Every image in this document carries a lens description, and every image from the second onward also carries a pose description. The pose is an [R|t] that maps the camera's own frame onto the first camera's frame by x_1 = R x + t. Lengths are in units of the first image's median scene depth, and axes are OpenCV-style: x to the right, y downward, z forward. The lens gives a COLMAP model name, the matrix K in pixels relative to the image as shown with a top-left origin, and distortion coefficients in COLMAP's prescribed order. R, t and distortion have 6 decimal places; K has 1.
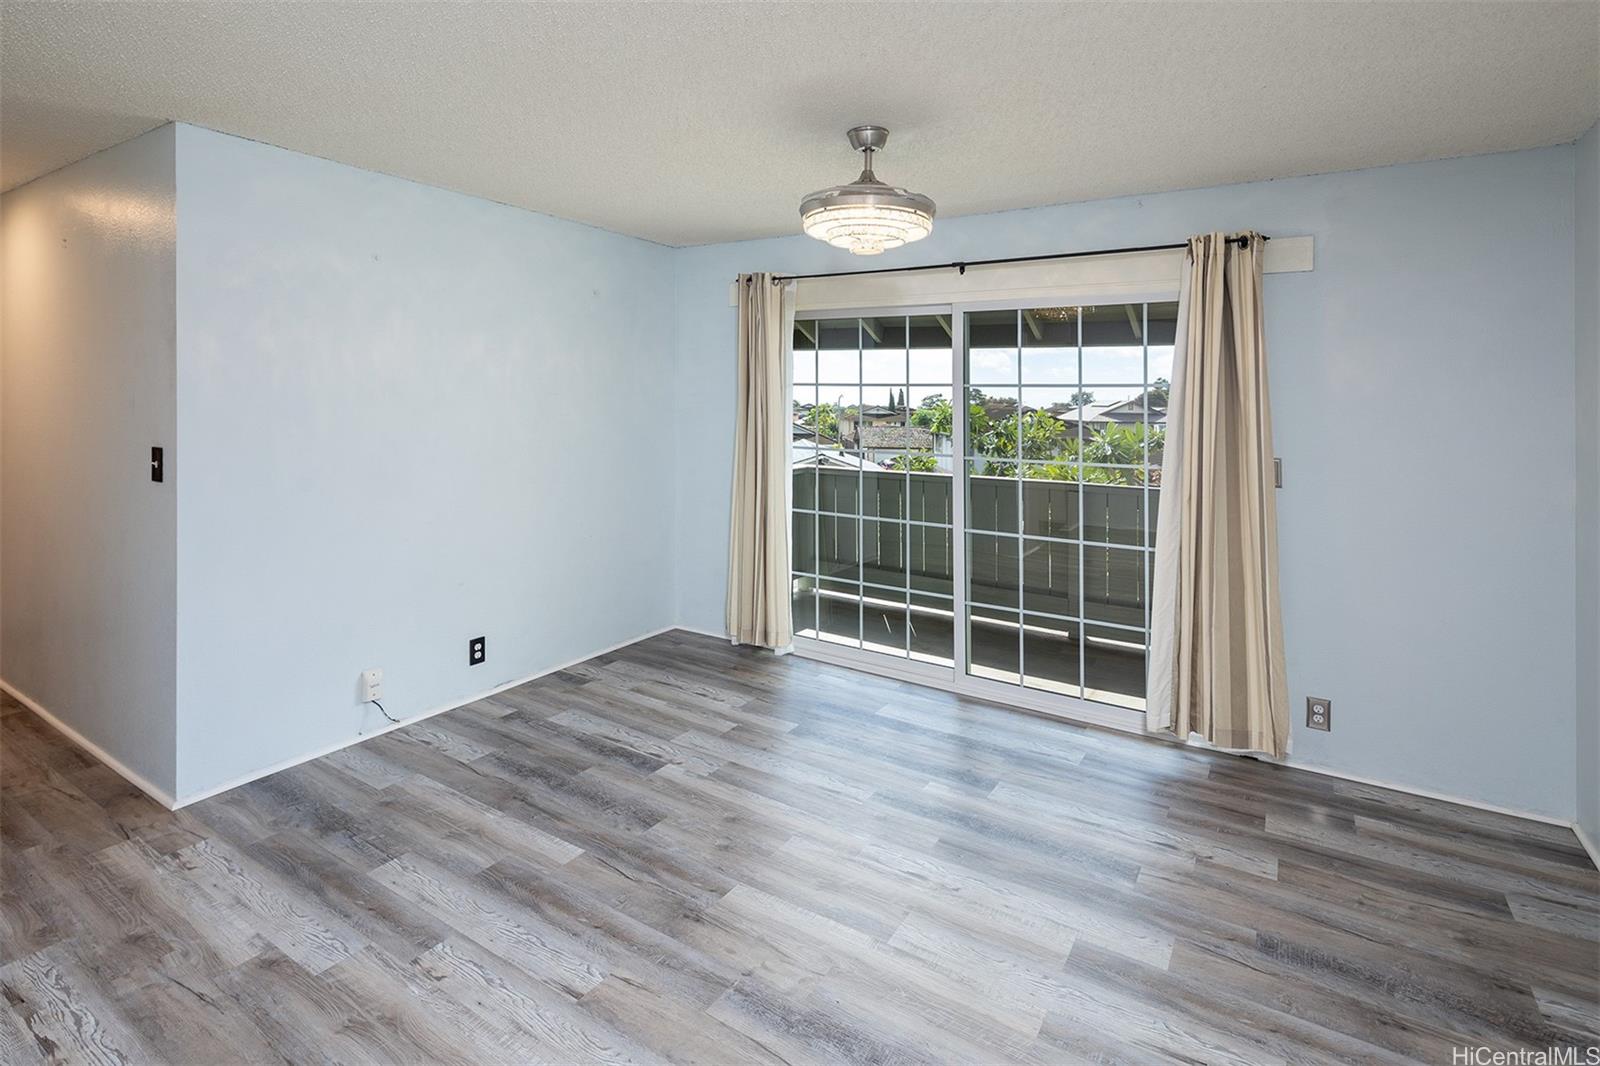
lens RADIAL K [[766.5, 0, 800.0], [0, 766.5, 533.0], [0, 0, 1]] dist [-0.003003, -0.000809]
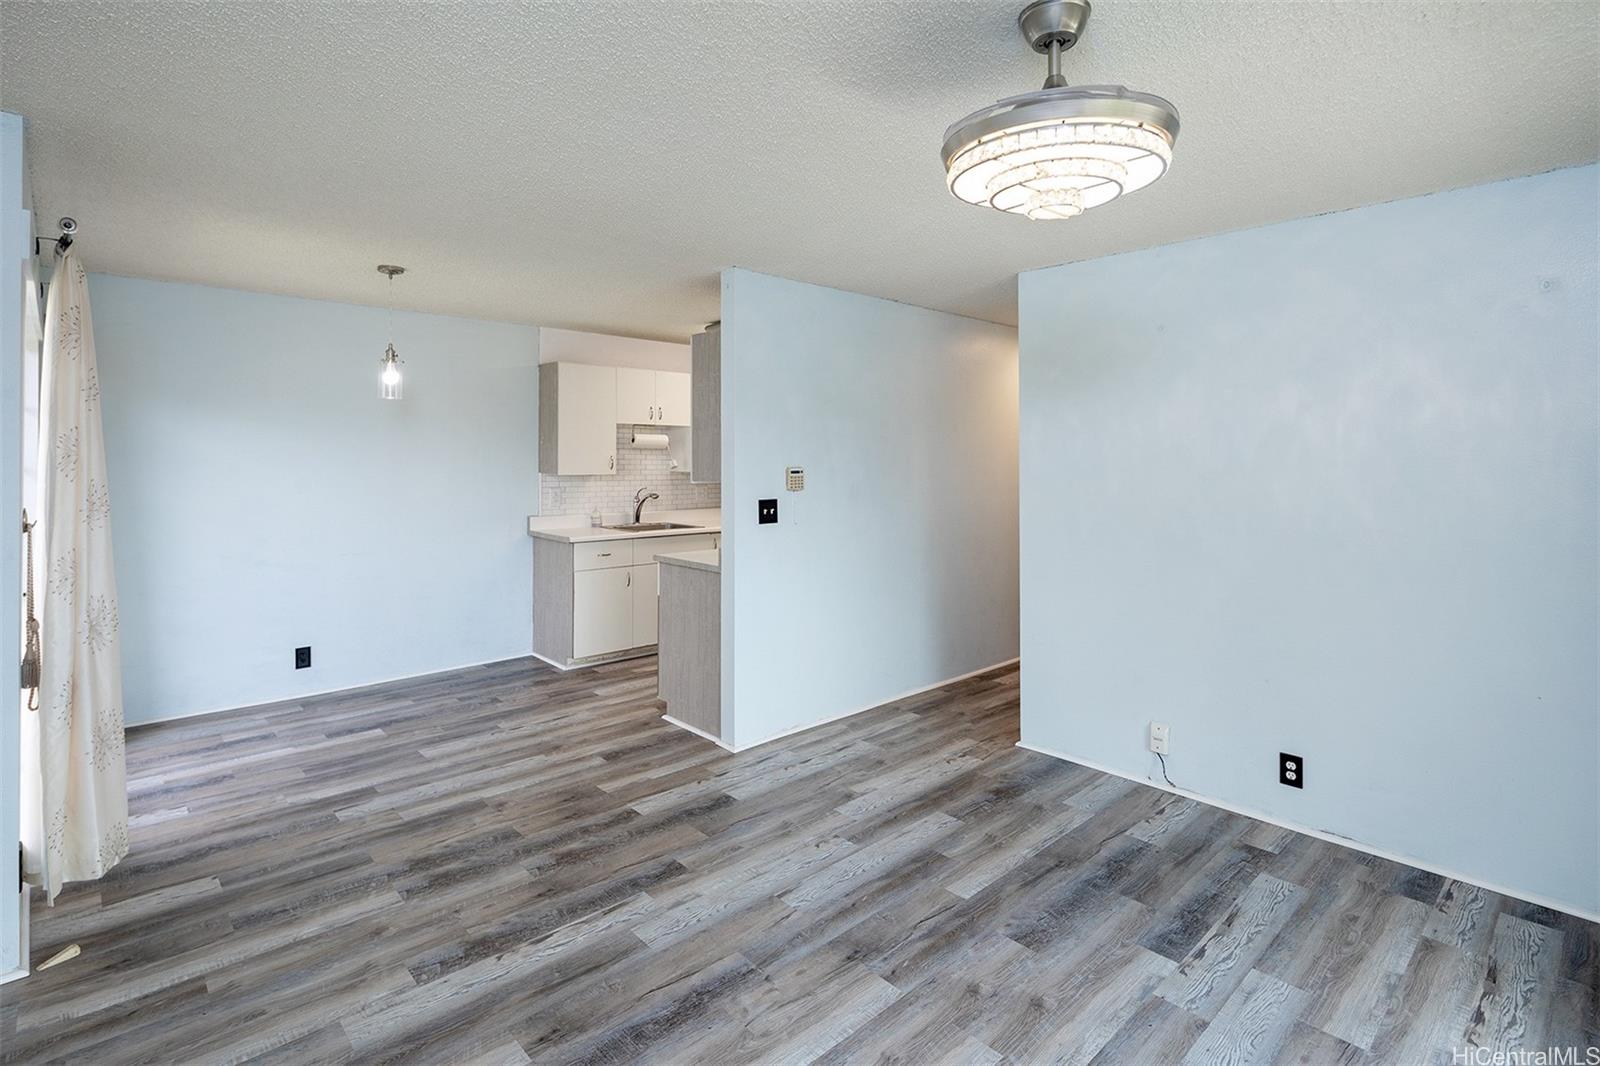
lens RADIAL K [[779.2, 0, 783.4], [0, 779.2, 526.1], [0, 0, 1]] dist [-0.001092, -0.000140]
pose [[-0.263502, 0.067695, -0.962281, 0.761168], [-0.177529, 0.977094, 0.117350, -0.155467], [0.948183, 0.201754, -0.245448, 0.923472]]
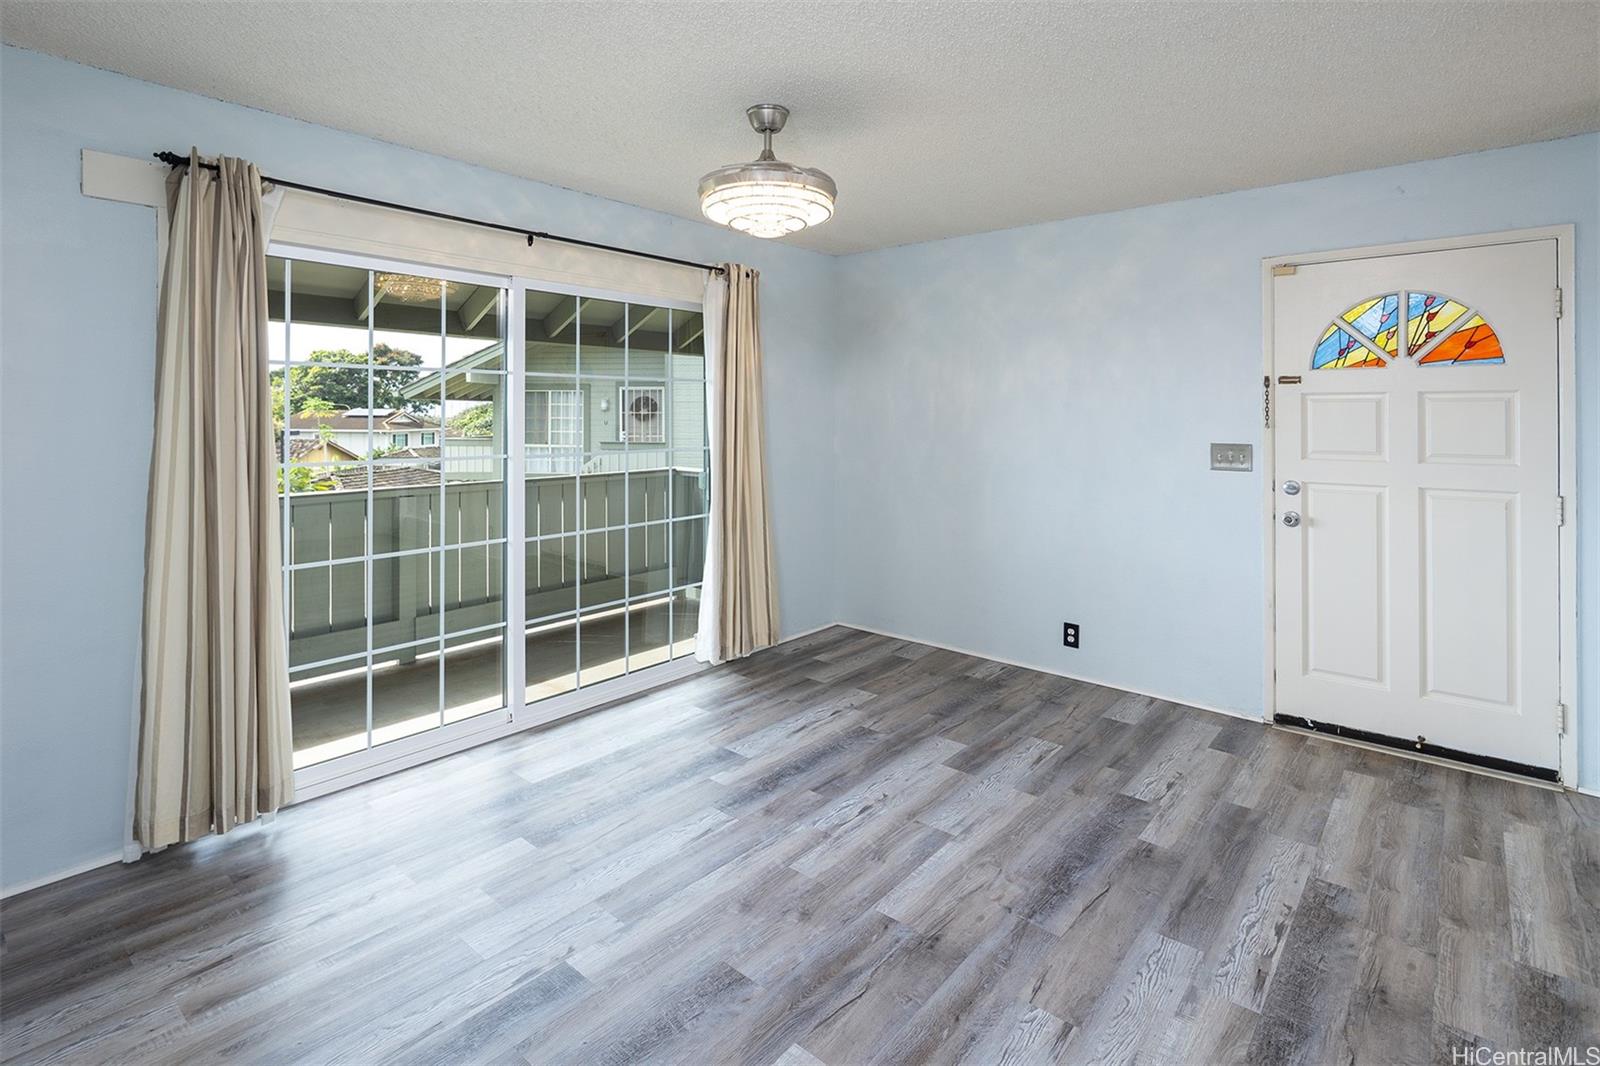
lens RADIAL K [[779.2, 0, 783.4], [0, 779.2, 526.1], [0, 0, 1]] dist [-0.001092, -0.000140]
pose [[0.153406, -0.158967, 0.975293, -0.884947], [0.168845, 0.976678, 0.132635, -0.127909], [-0.973631, 0.144326, 0.176669, 0.822472]]
